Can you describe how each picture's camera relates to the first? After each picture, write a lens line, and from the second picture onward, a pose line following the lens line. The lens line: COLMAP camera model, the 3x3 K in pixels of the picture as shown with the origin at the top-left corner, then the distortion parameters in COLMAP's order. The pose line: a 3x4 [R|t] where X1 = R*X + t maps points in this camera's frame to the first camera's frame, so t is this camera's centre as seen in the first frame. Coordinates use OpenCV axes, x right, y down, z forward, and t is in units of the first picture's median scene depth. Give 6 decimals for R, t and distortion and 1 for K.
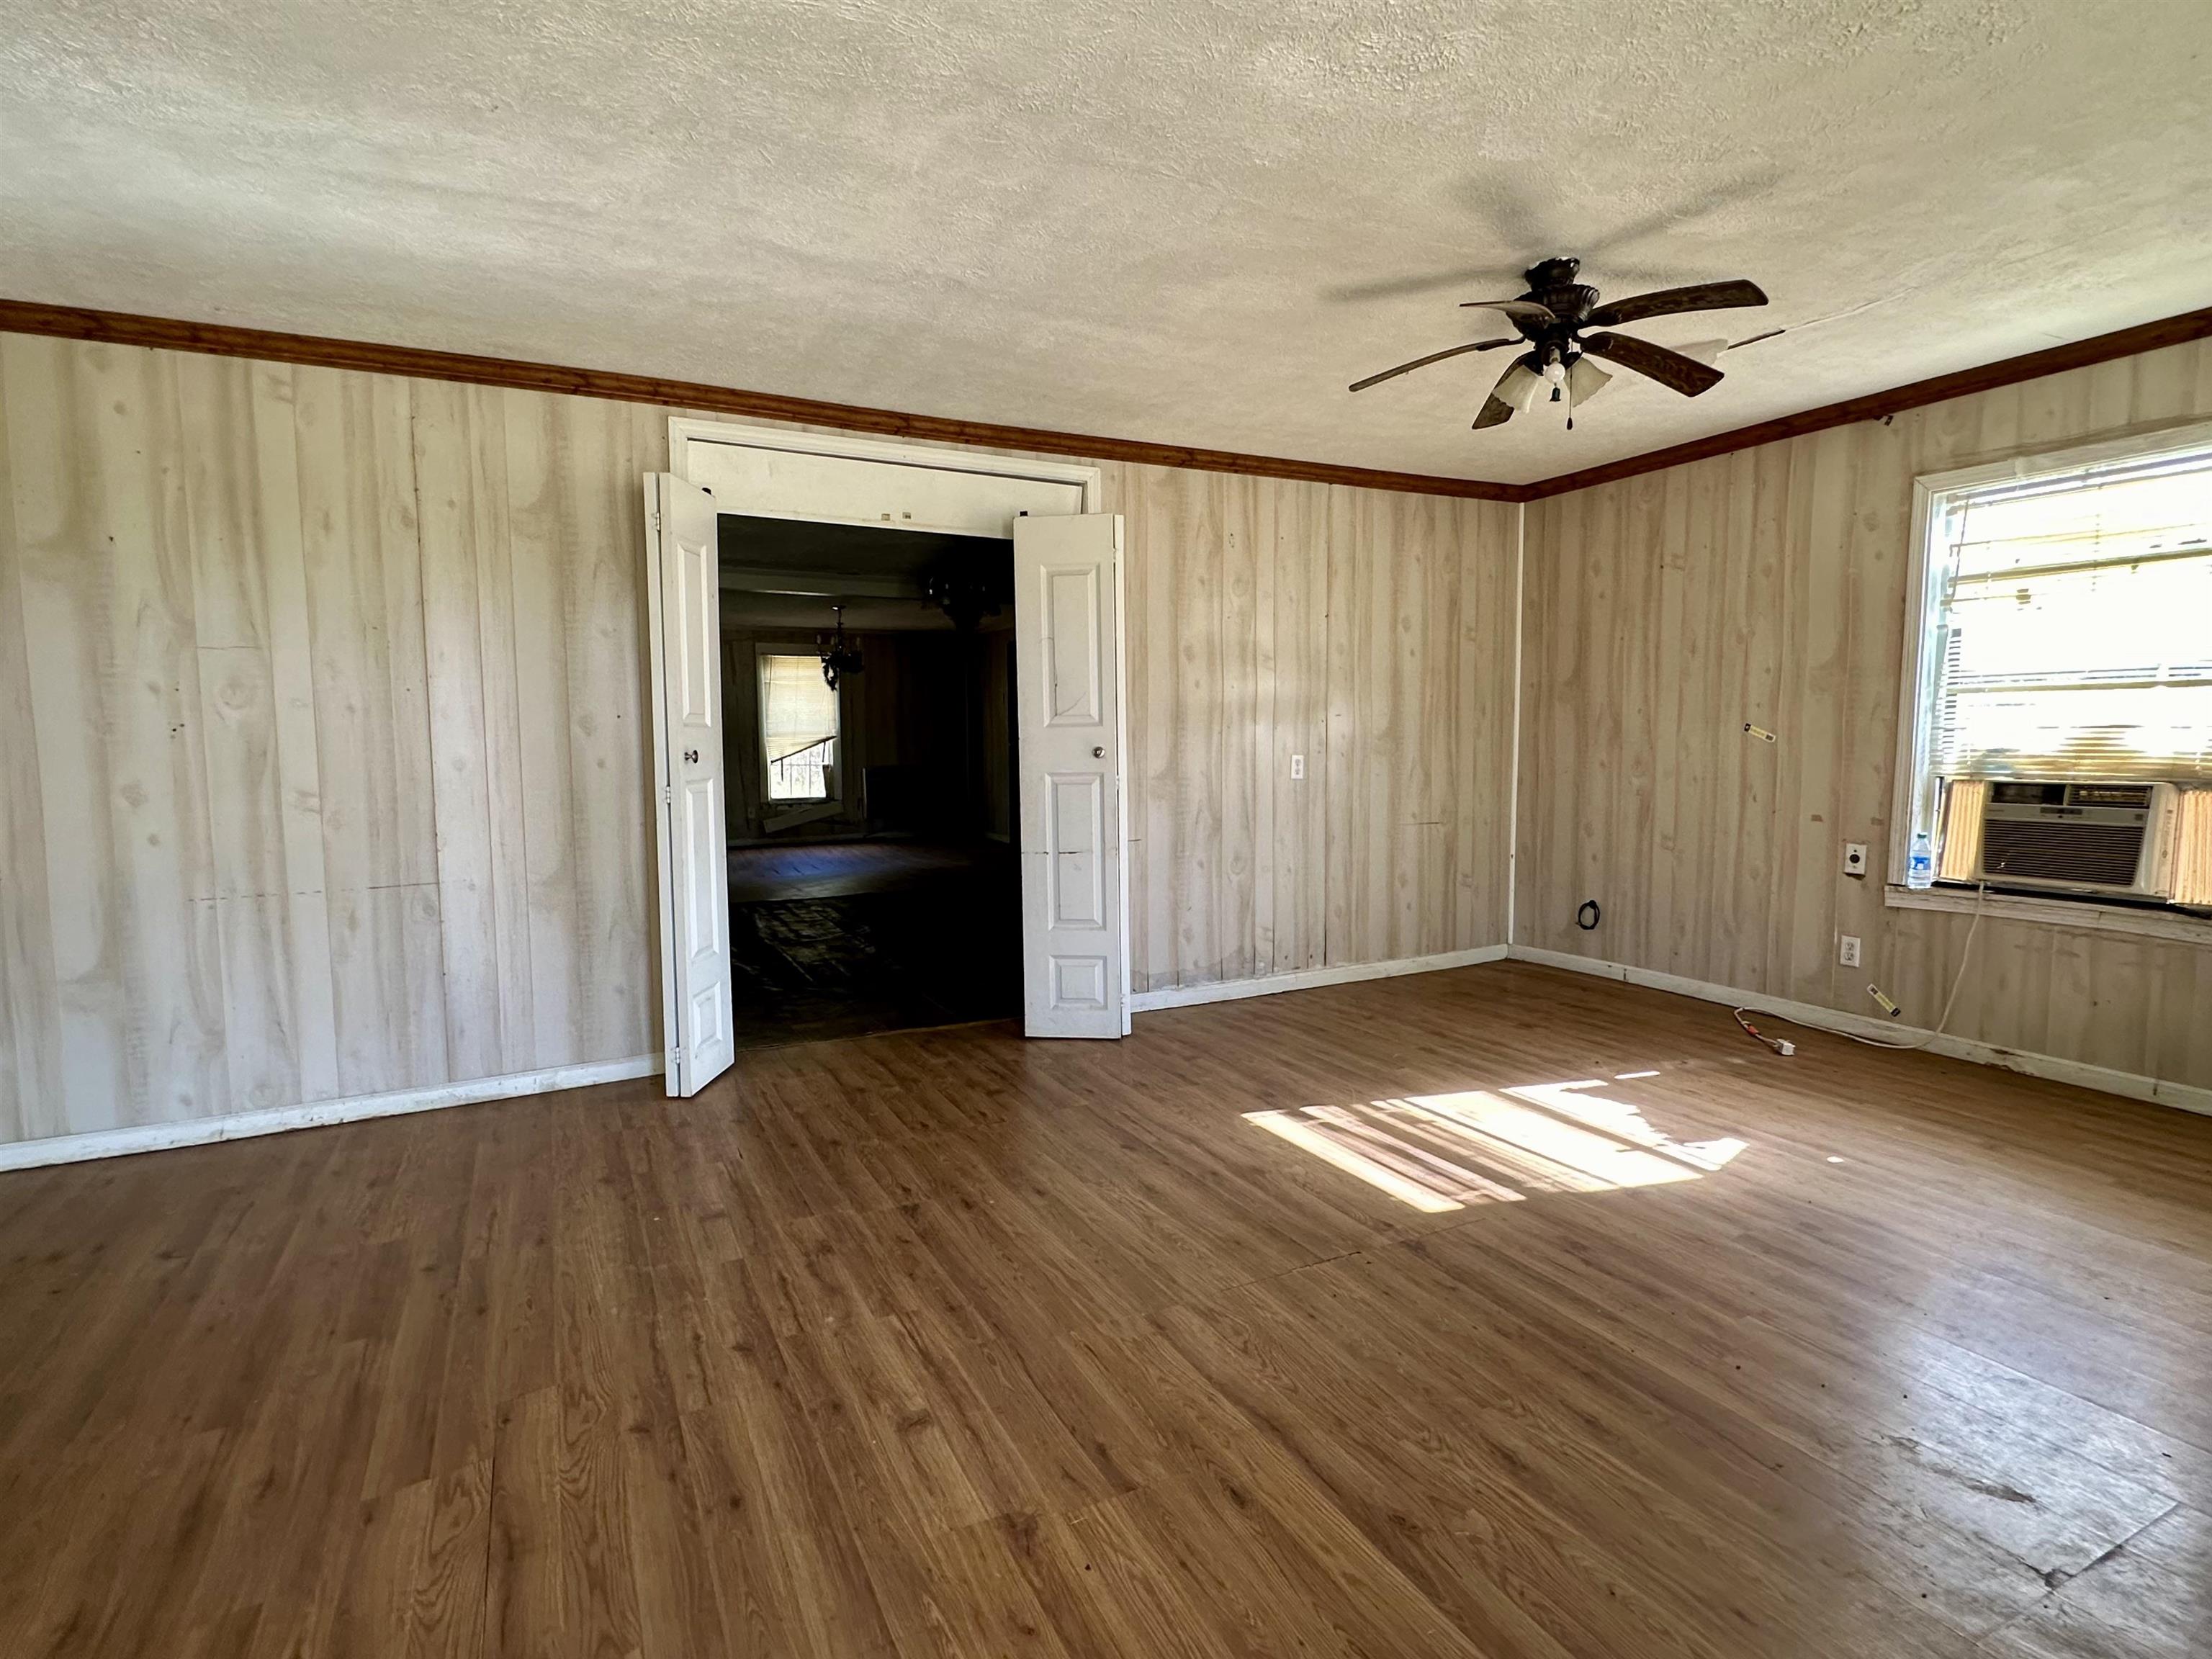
lens RADIAL K [[1107.8, 0, 1106.0], [0, 1107.8, 829.5], [0, 0, 1]] dist [-0.005862, 0.000466]
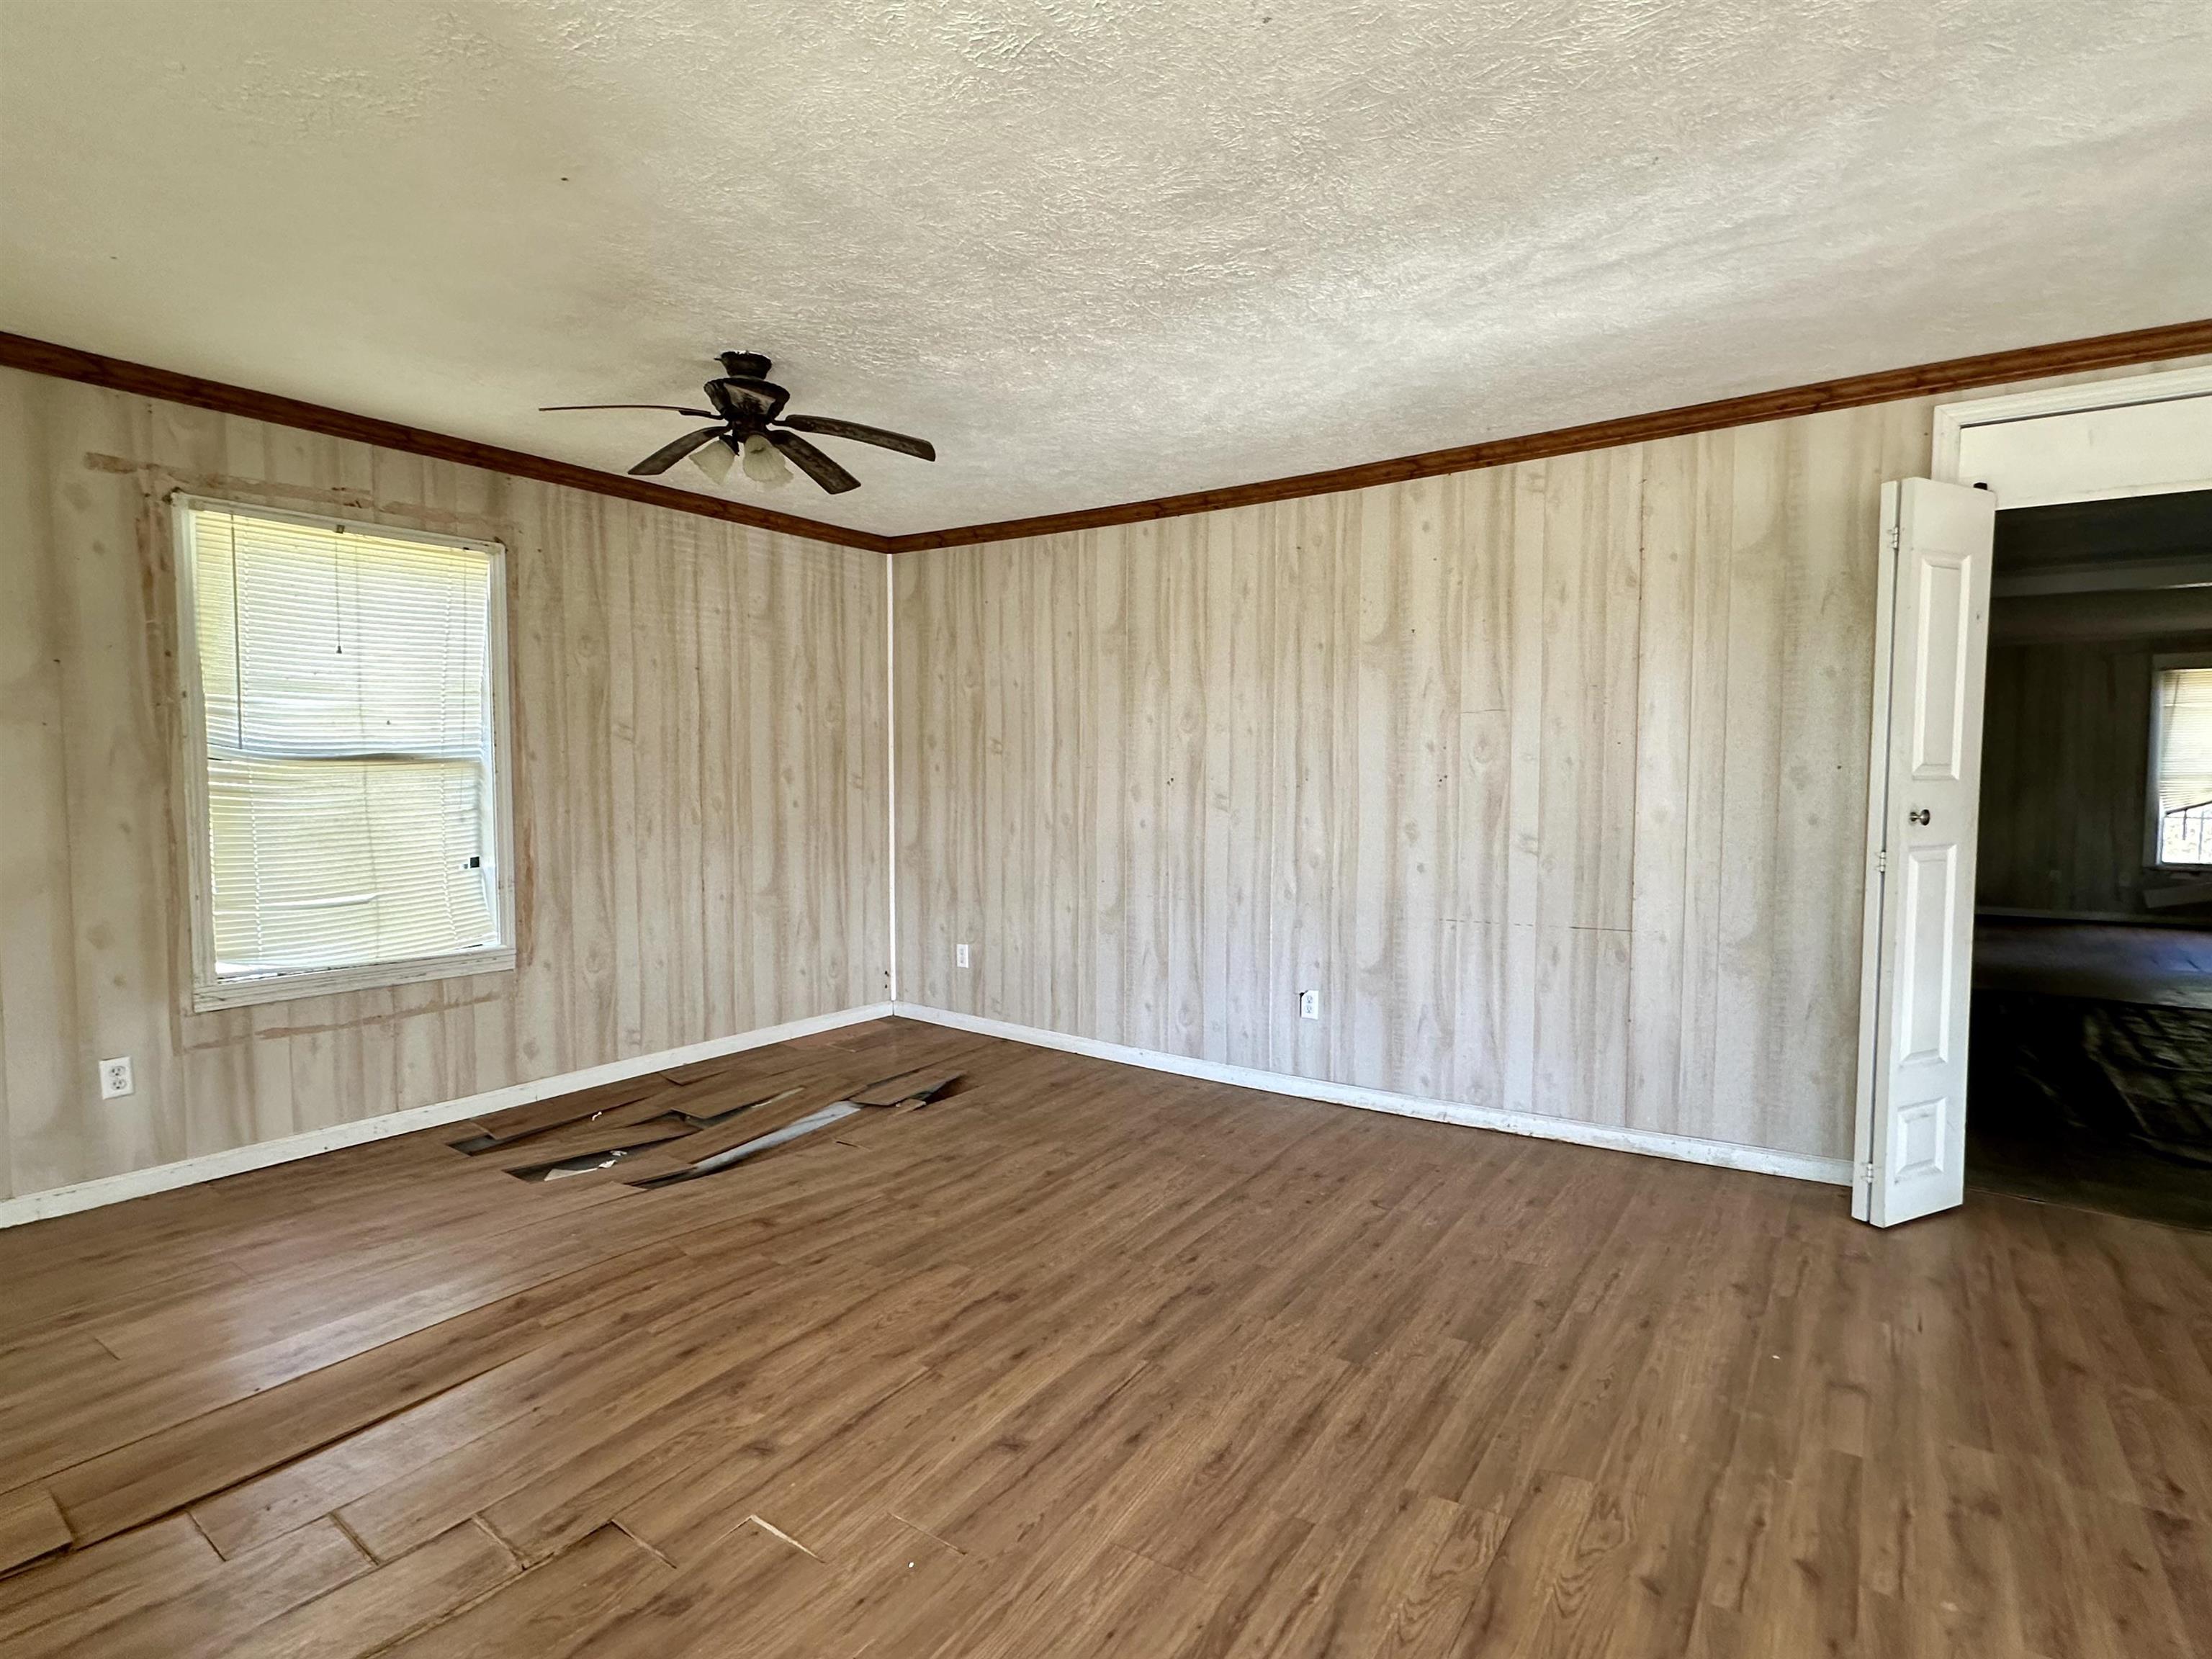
lens RADIAL K [[1107.8, 0, 1106.0], [0, 1107.8, 829.5], [0, 0, 1]] dist [-0.005862, 0.000466]
pose [[0.463183, 0.049484, -0.884880, 0.075268], [-0.076540, 0.996943, 0.015686, -0.025152], [0.882951, 0.060463, 0.465555, 0.095355]]
